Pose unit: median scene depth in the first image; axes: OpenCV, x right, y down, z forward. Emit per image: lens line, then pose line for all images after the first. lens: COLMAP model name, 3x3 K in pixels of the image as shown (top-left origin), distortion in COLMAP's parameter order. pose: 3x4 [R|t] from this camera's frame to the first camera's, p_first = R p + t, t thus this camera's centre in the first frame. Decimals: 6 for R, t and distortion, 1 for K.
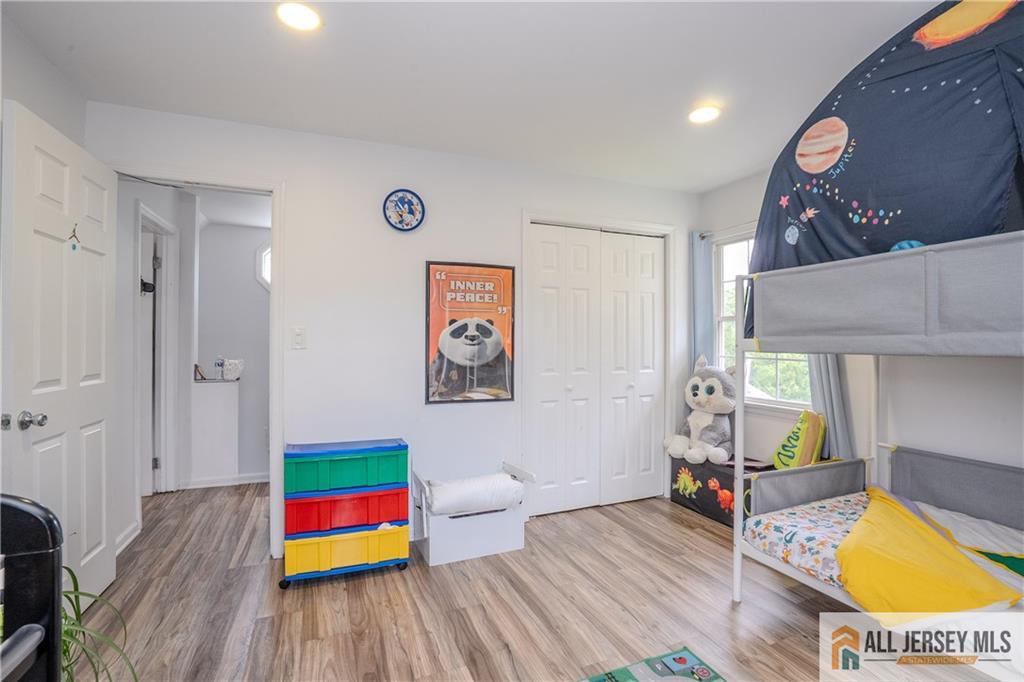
lens RADIAL K [[476.8, 0, 510.1], [0, 476.8, 339.0], [0, 0, 1]] dist [-0.053080, 0.024052]
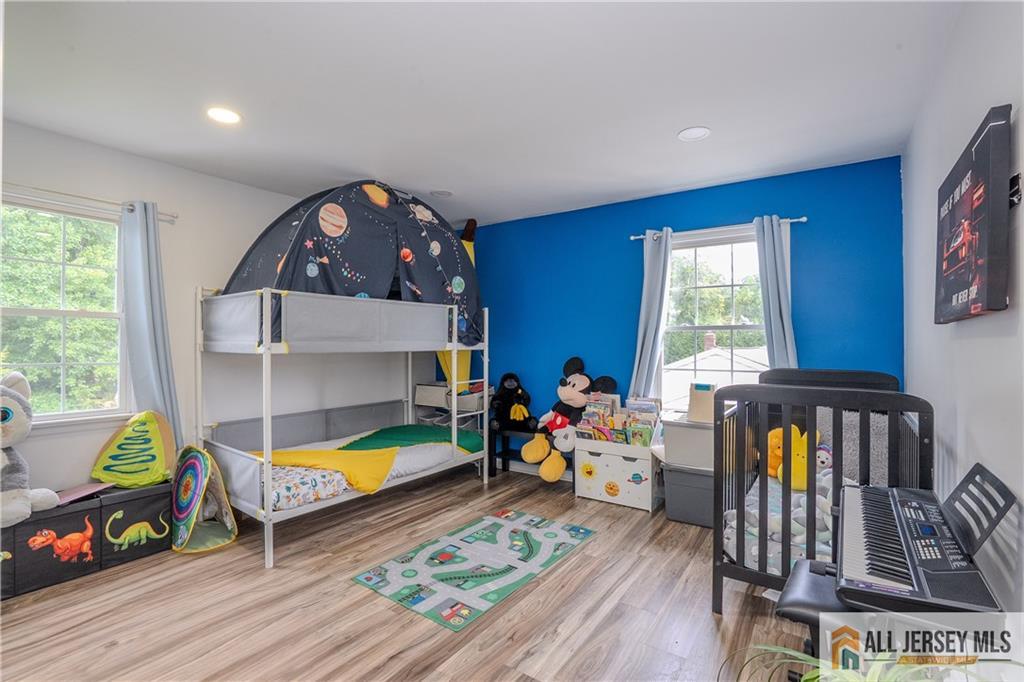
lens RADIAL K [[476.8, 0, 510.1], [0, 476.8, 339.0], [0, 0, 1]] dist [-0.053080, 0.024052]
pose [[-0.545817, 0.000604, 0.837904, -0.966050], [-0.010754, 0.999912, -0.007726, -0.009374], [-0.837835, -0.013228, -0.545763, 1.338562]]
